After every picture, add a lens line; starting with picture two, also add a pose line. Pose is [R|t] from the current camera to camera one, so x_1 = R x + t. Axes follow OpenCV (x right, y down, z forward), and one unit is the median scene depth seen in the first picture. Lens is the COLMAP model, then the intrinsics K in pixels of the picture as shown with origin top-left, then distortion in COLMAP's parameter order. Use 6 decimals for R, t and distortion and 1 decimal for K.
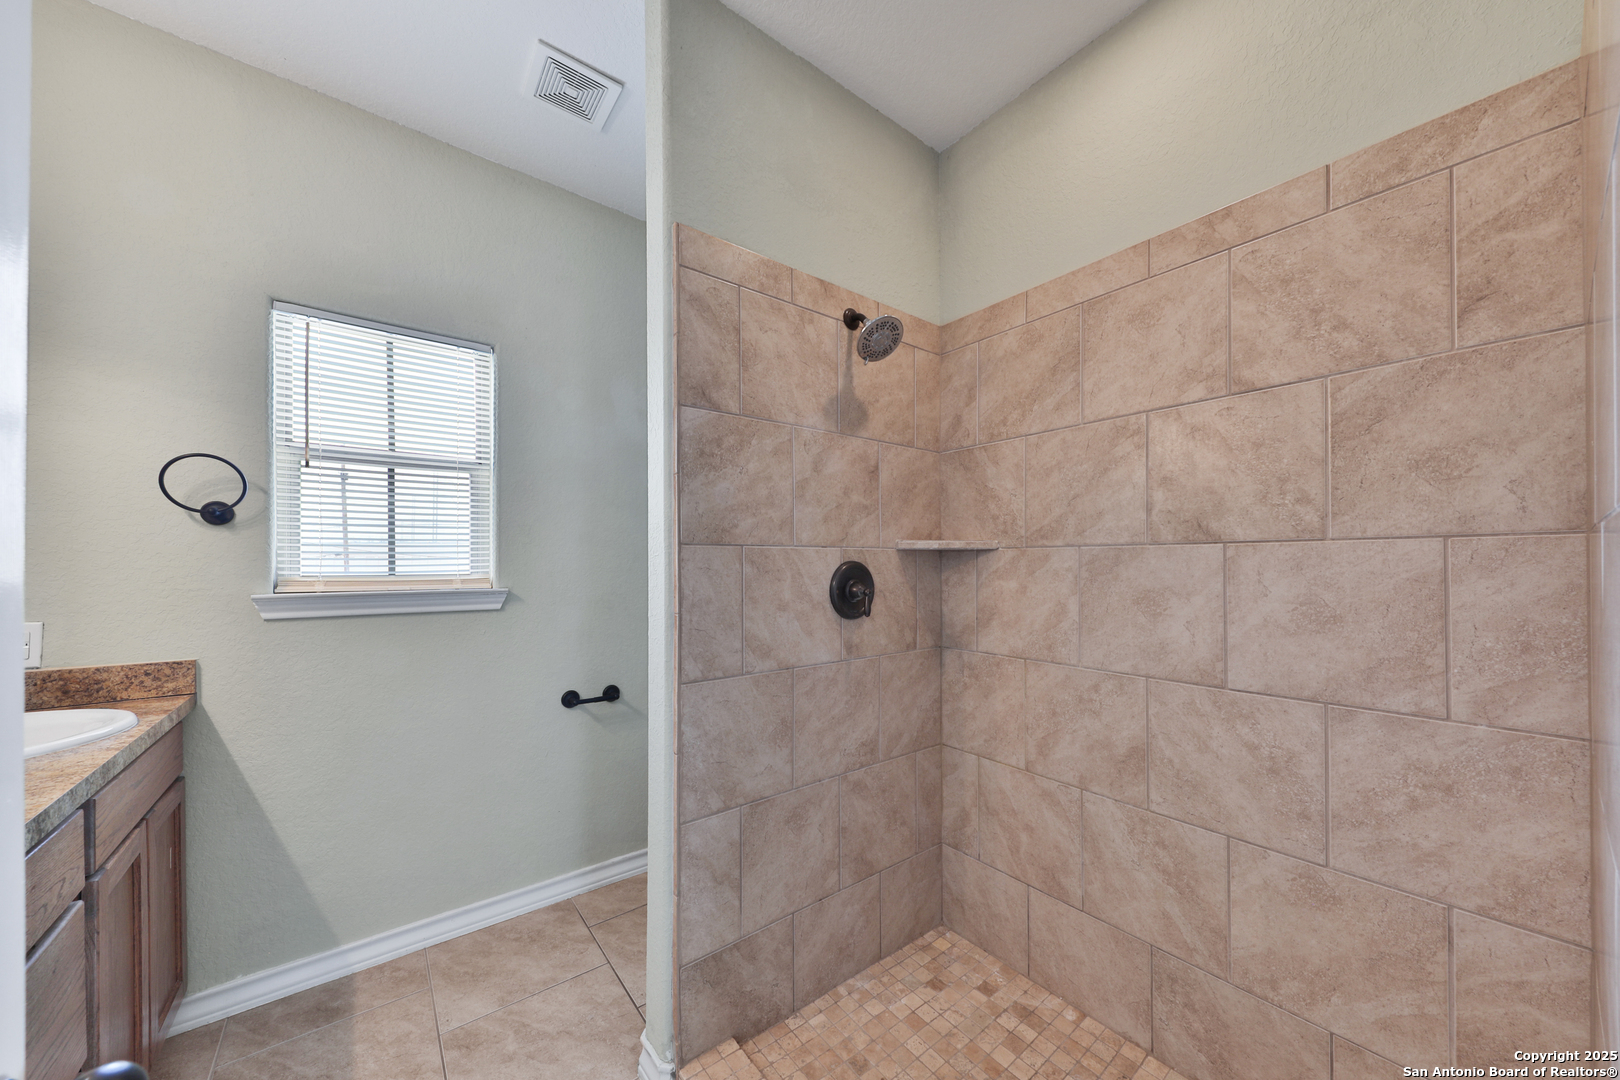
lens RADIAL K [[566.1, 0, 814.3], [0, 566.1, 555.6], [0, 0, 1]] dist [0.000950, -0.003853]
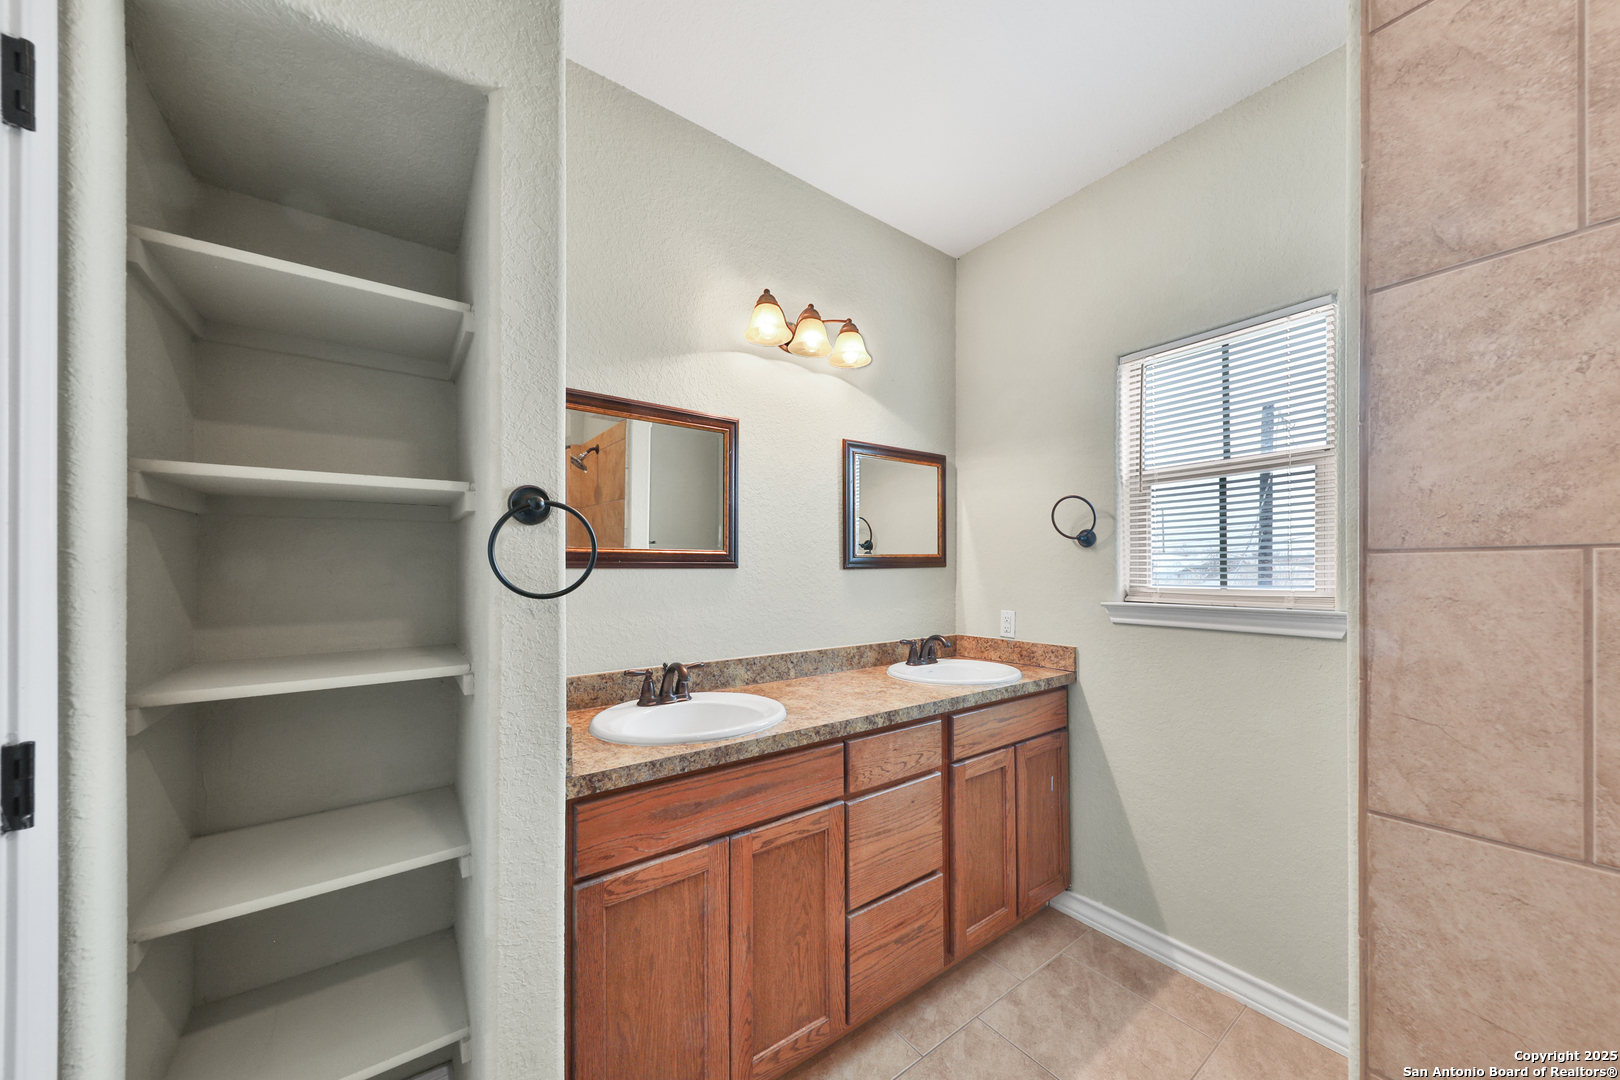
lens RADIAL K [[555.9, 0, 817.6], [0, 555.9, 567.7], [0, 0, 1]] dist [0.019540, -0.006391]
pose [[-0.033332, -0.007066, -0.999419, 0.273277], [0.019459, 0.999781, -0.007717, -0.009439], [0.999255, -0.019705, -0.033188, 0.421540]]
